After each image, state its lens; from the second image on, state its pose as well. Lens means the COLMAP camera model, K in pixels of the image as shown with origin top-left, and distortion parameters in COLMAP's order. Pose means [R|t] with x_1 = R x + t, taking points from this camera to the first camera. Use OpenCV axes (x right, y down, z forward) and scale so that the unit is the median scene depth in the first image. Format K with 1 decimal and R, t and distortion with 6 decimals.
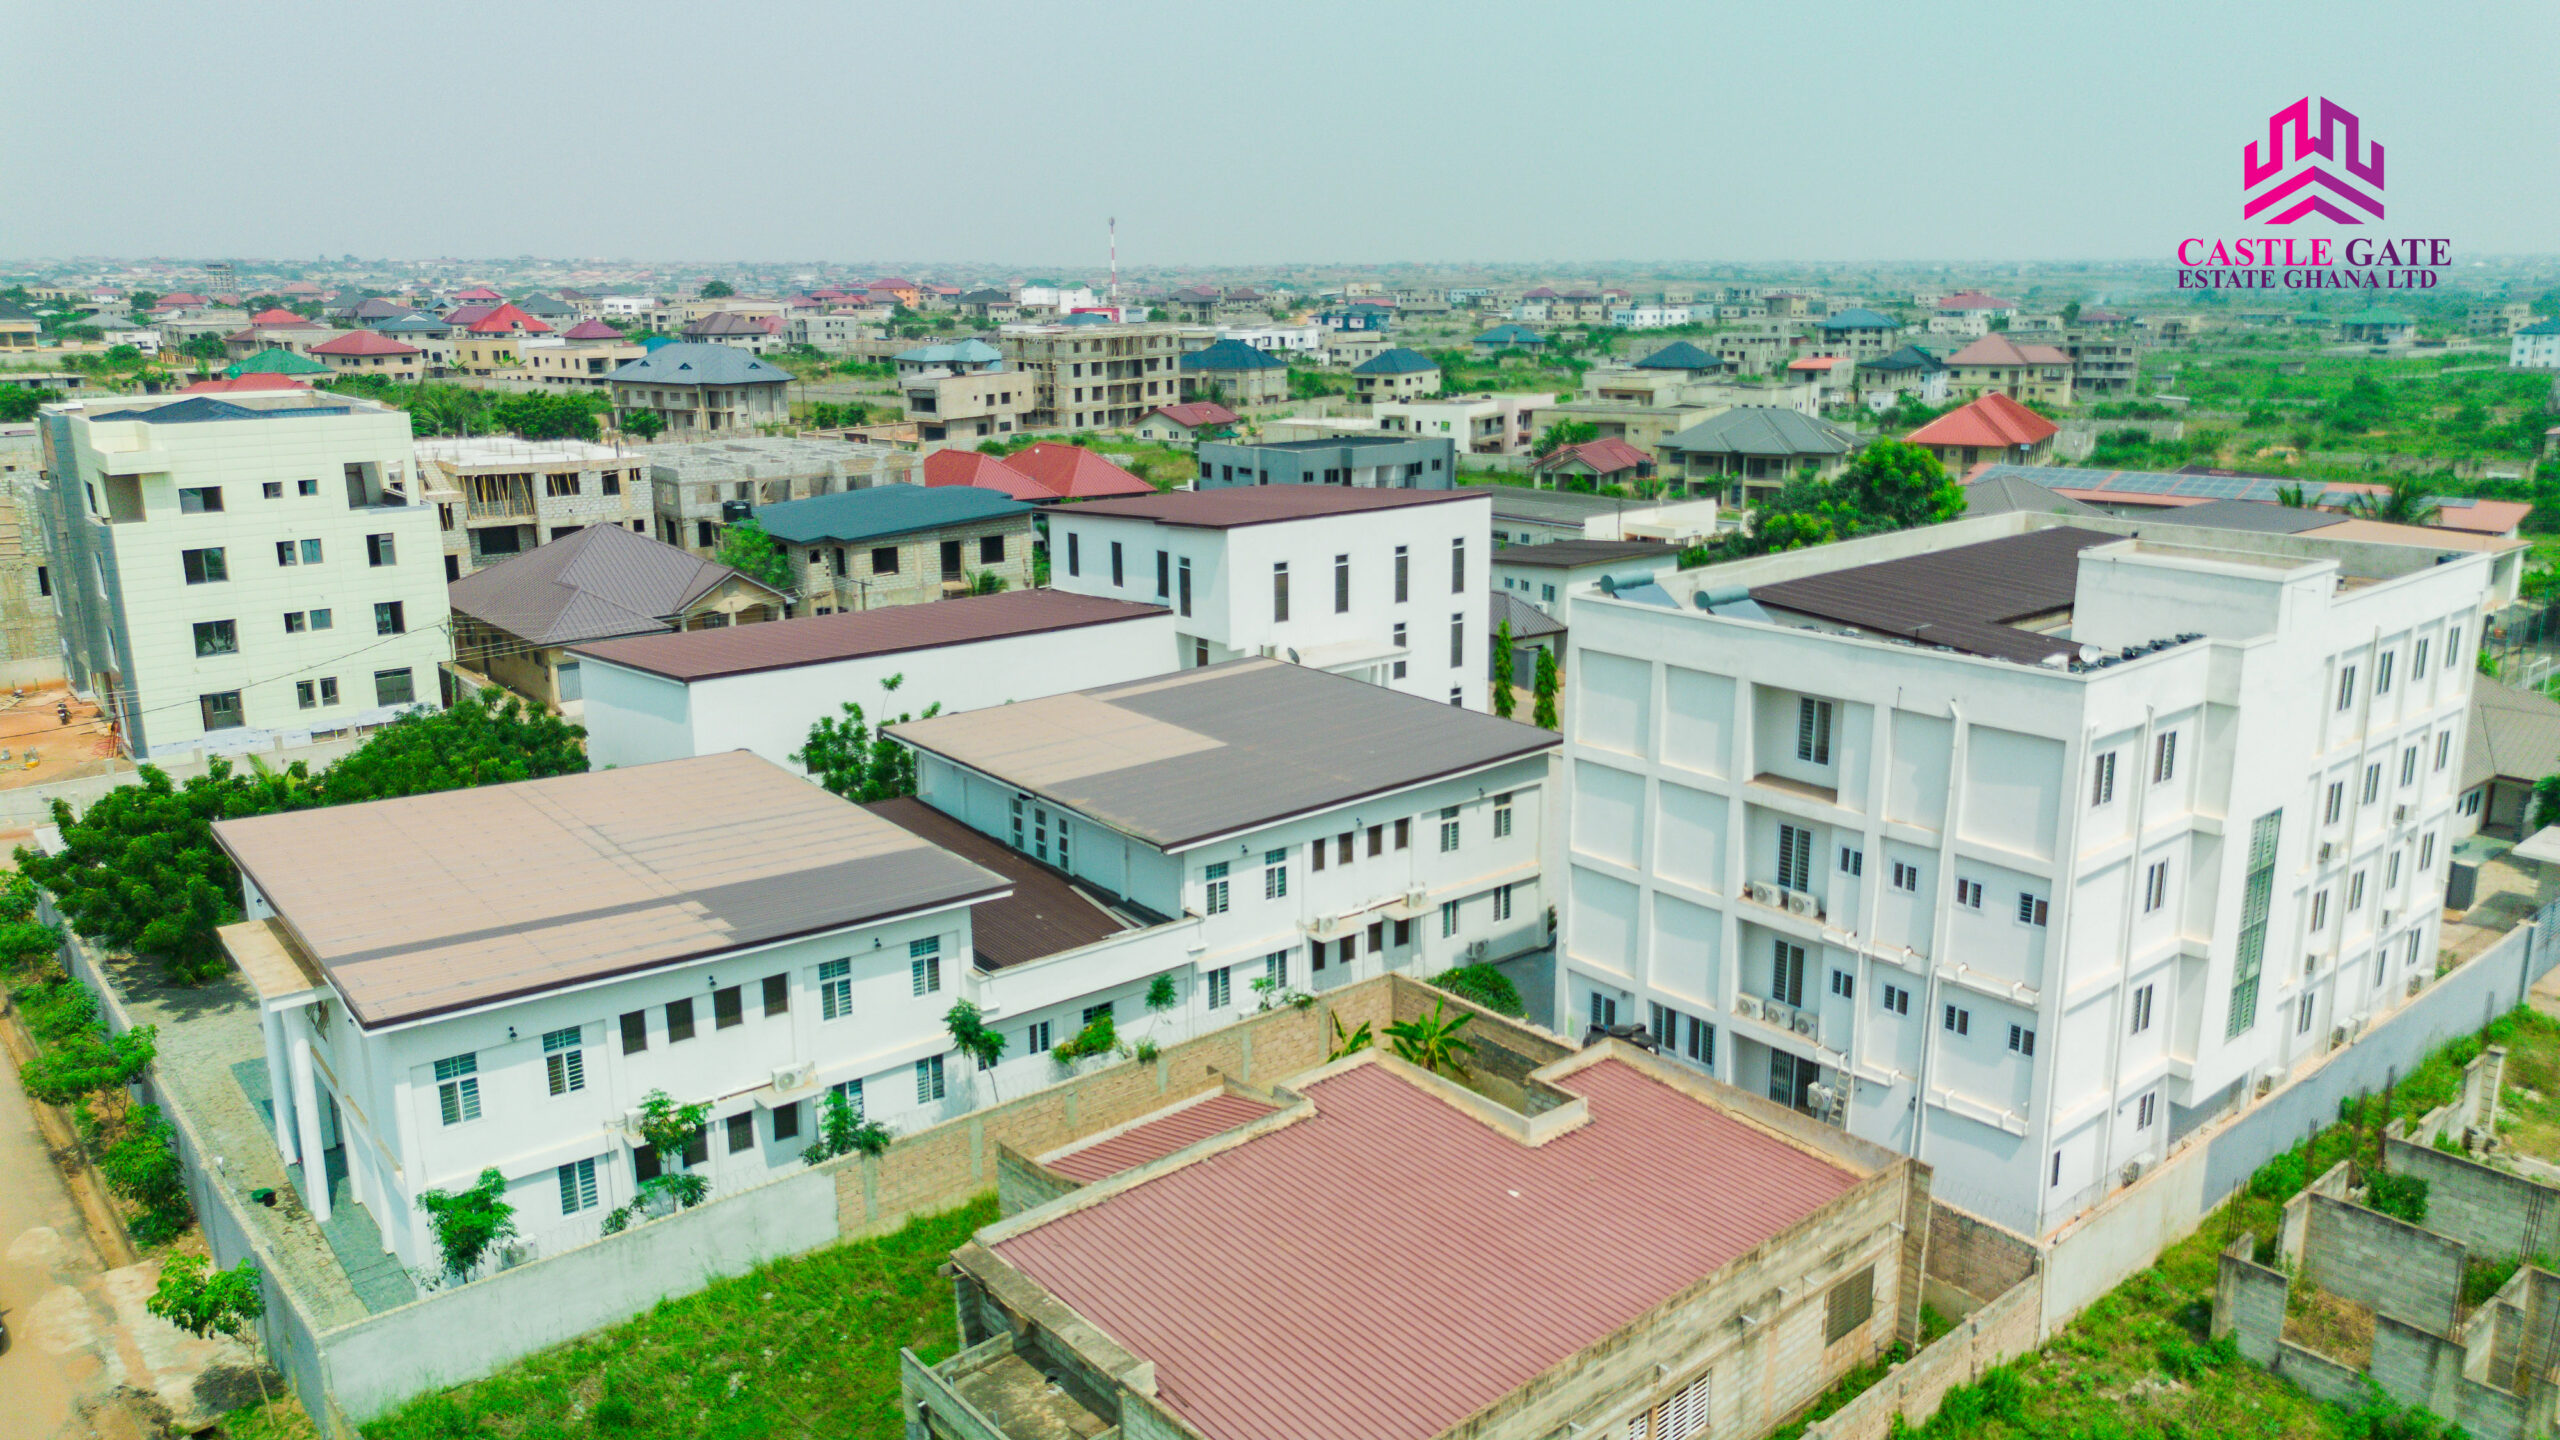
lens RADIAL K [[1796.6, 0, 1273.1], [0, 1796.6, 715.8], [0, 0, 1]] dist [0.058561, -0.057269]
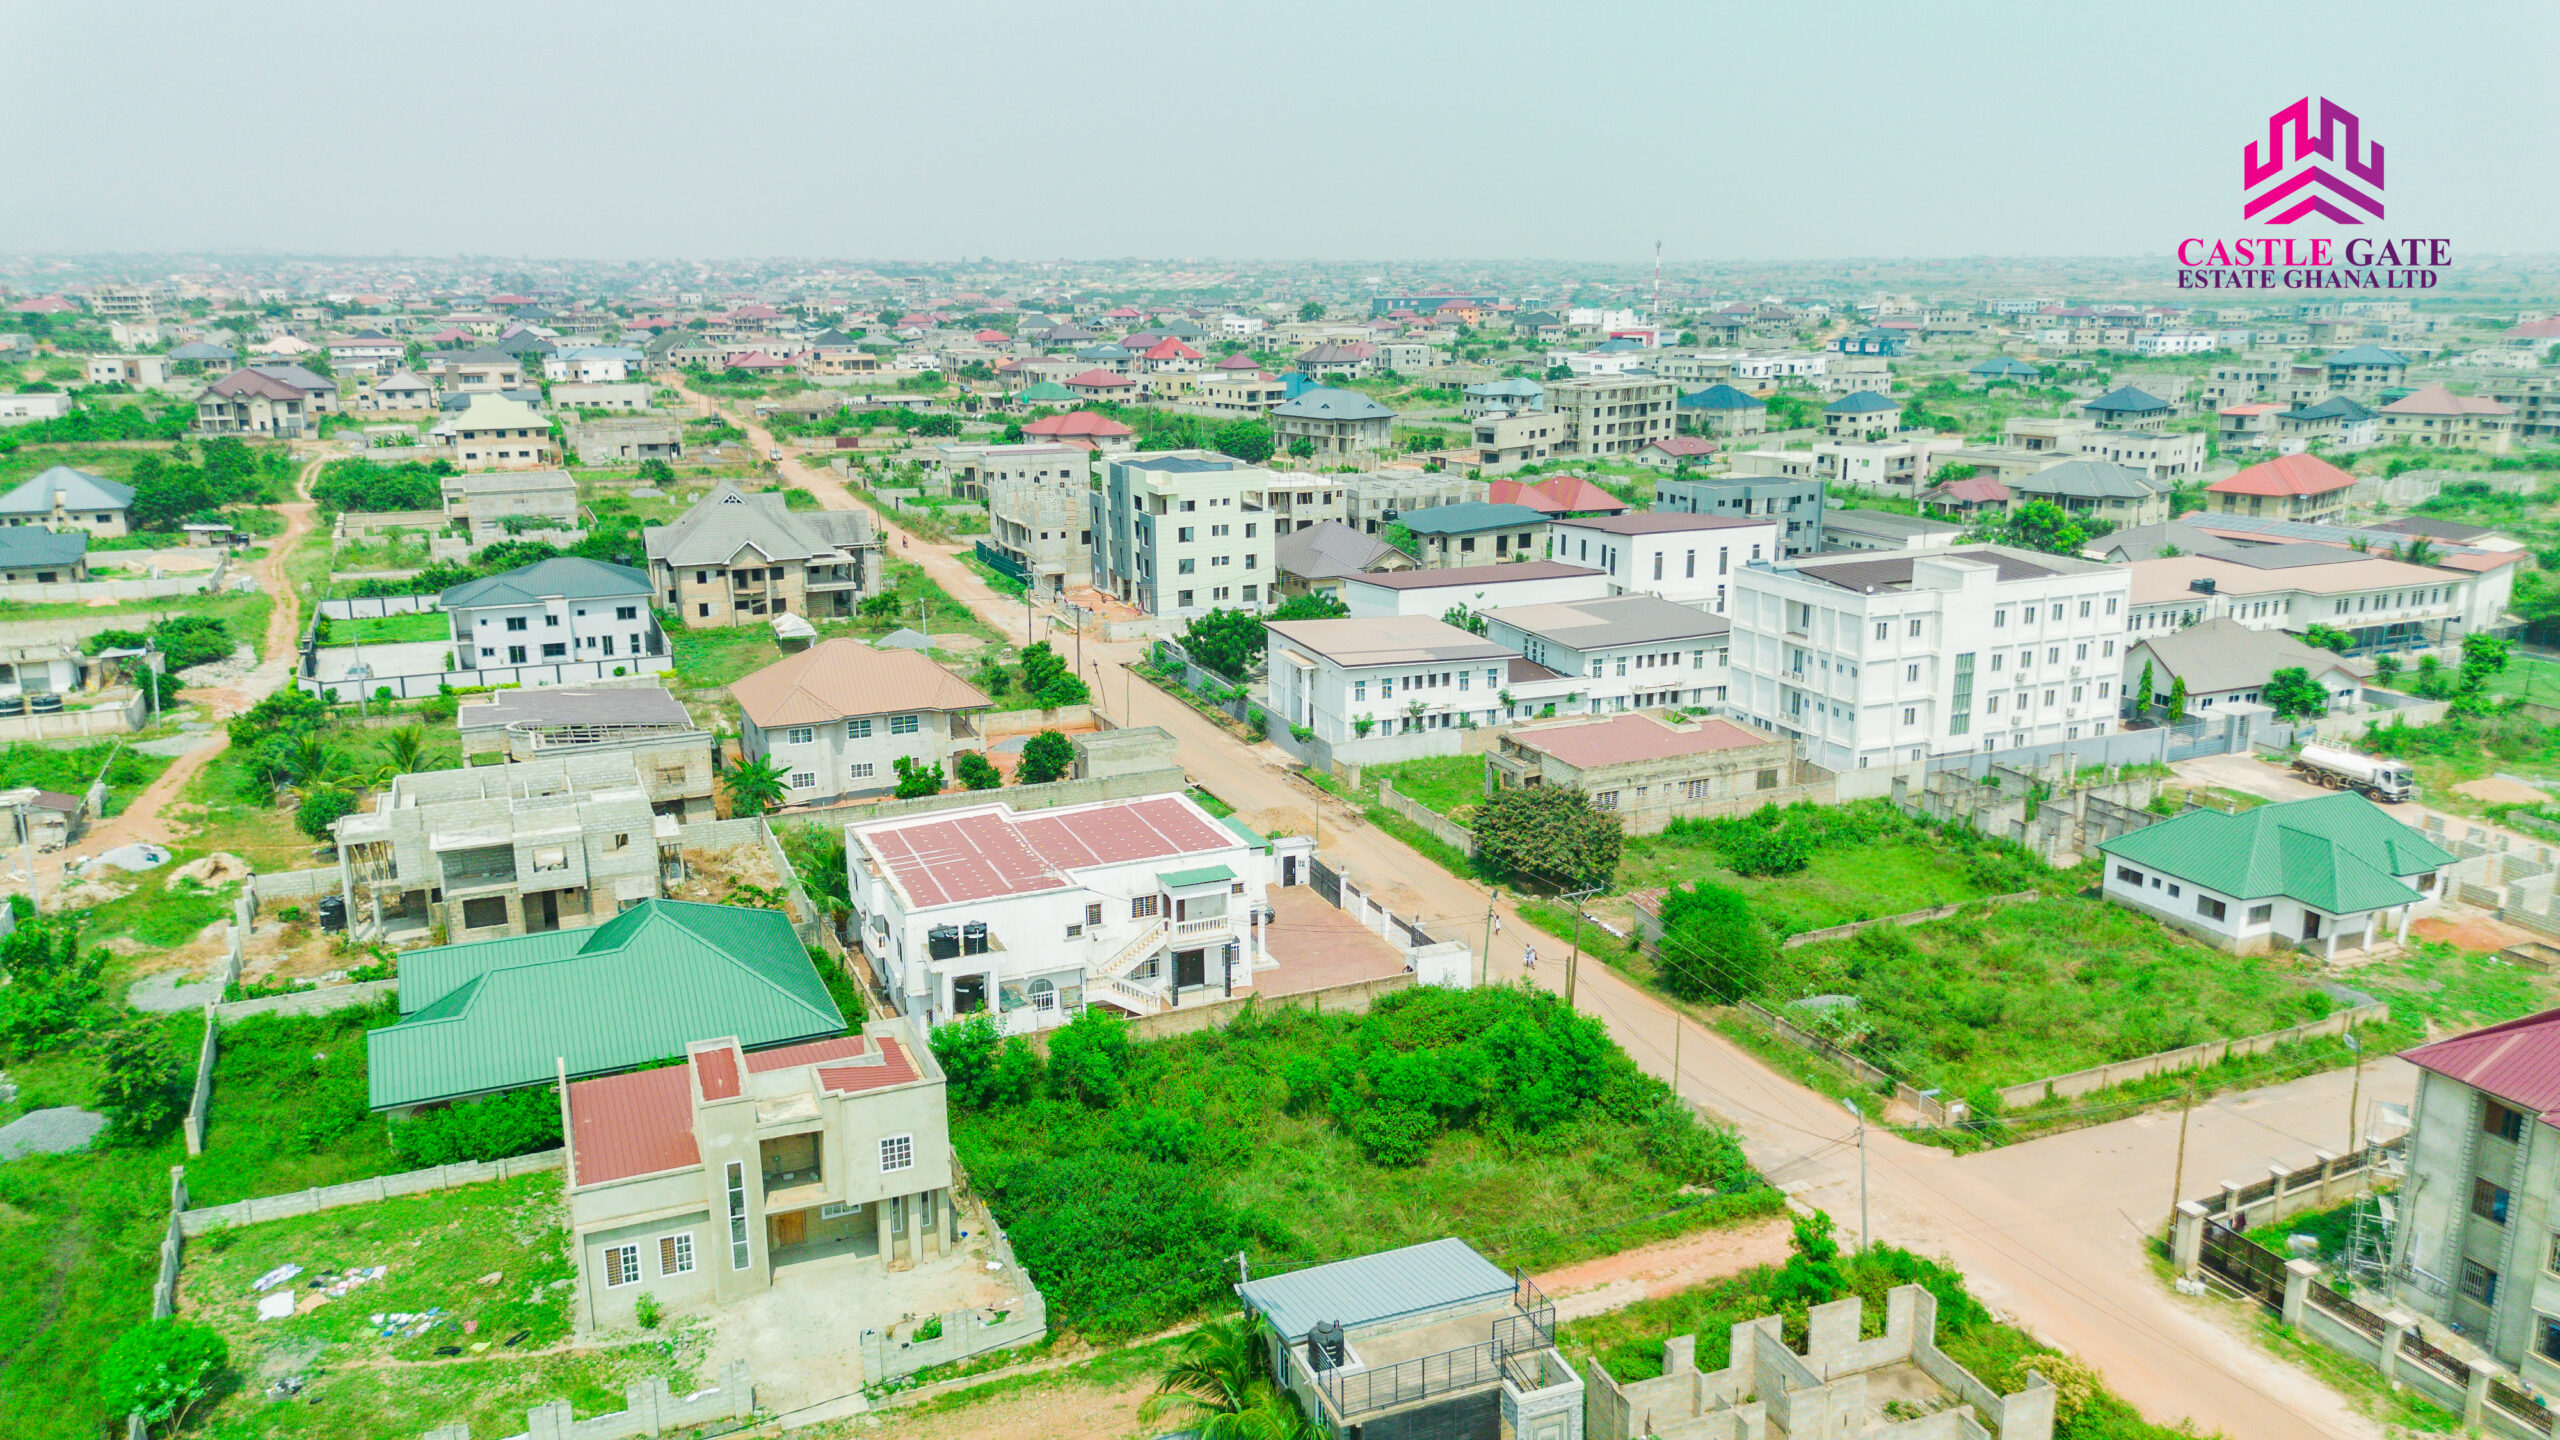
lens RADIAL K [[1796.6, 0, 1273.8], [0, 1796.6, 720.0], [0, 0, 1]] dist [0.058561, -0.057269]
pose [[0.956467, 0.071836, -0.282861, 0.135744], [-0.069723, 0.997412, 0.017543, 0.078606], [0.283389, 0.002942, 0.959001, -0.863116]]
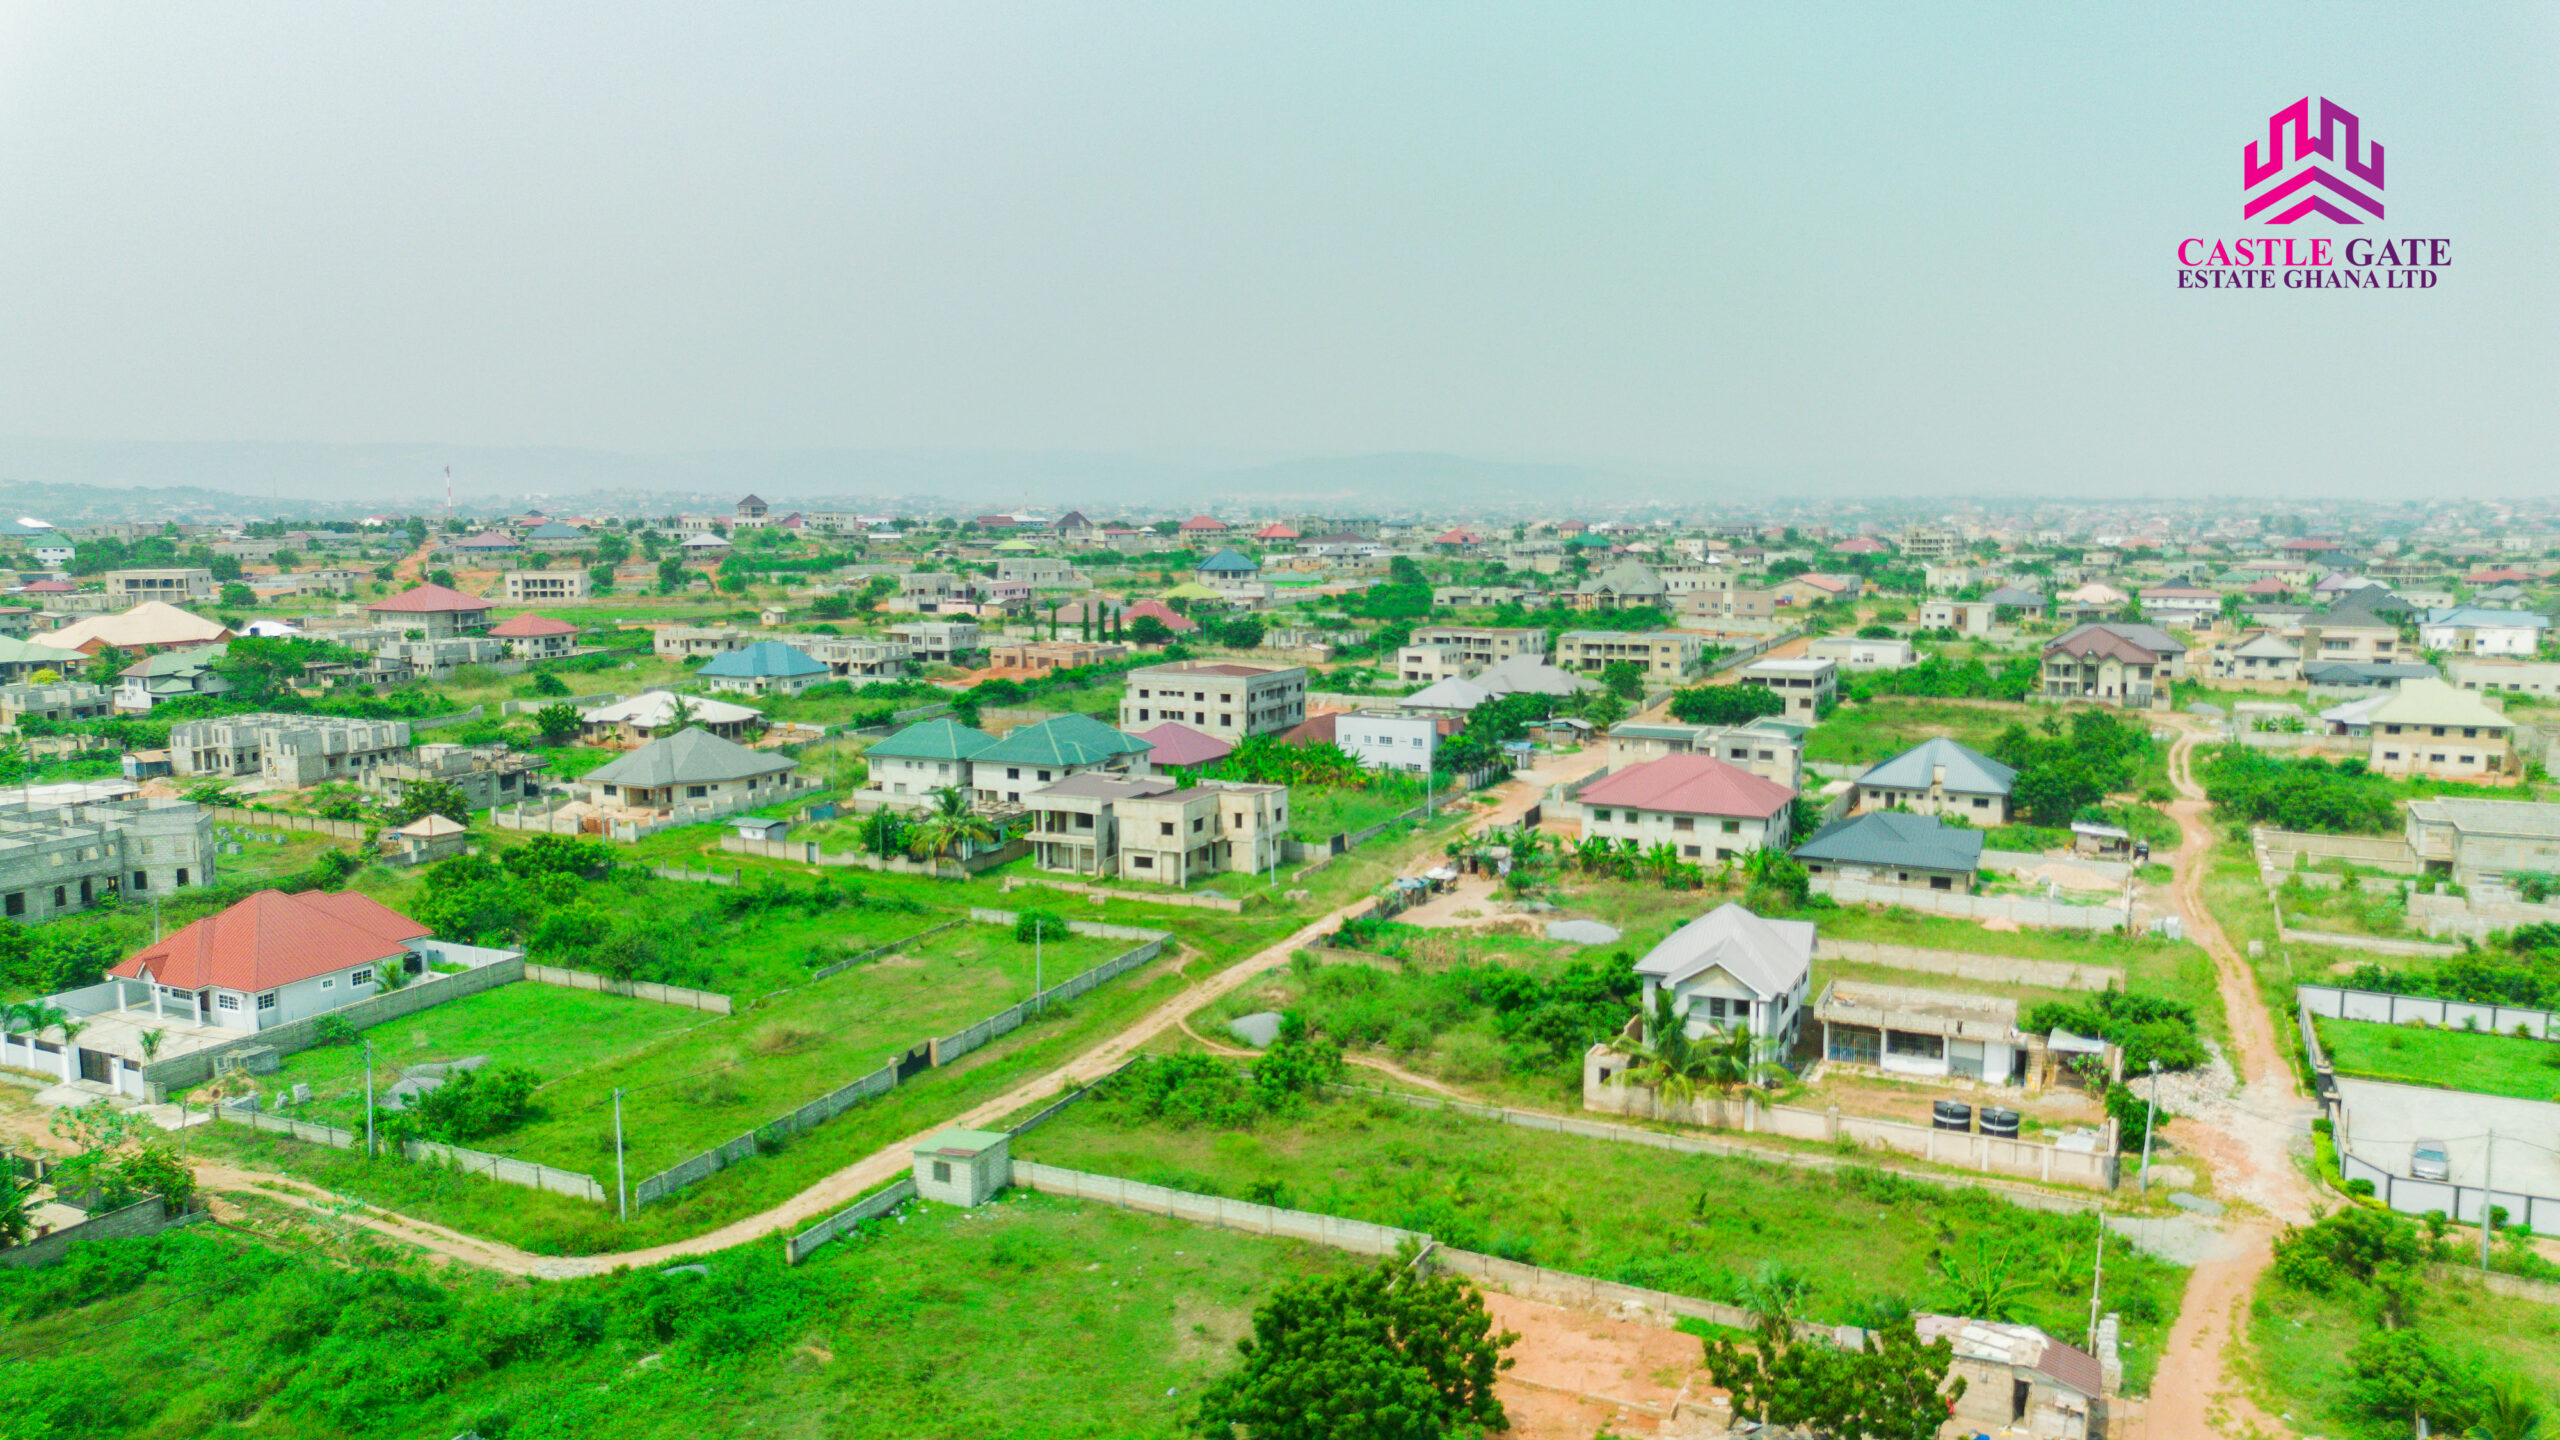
lens RADIAL K [[1796.6, 0, 1264.3], [0, 1796.6, 711.4], [0, 0, 1]] dist [0.058561, -0.057269]
pose [[0.383475, 0.106318, -0.917411, -0.378246], [-0.219630, 0.975352, 0.021228, 0.008043], [0.897056, 0.193350, 0.397374, -0.618913]]
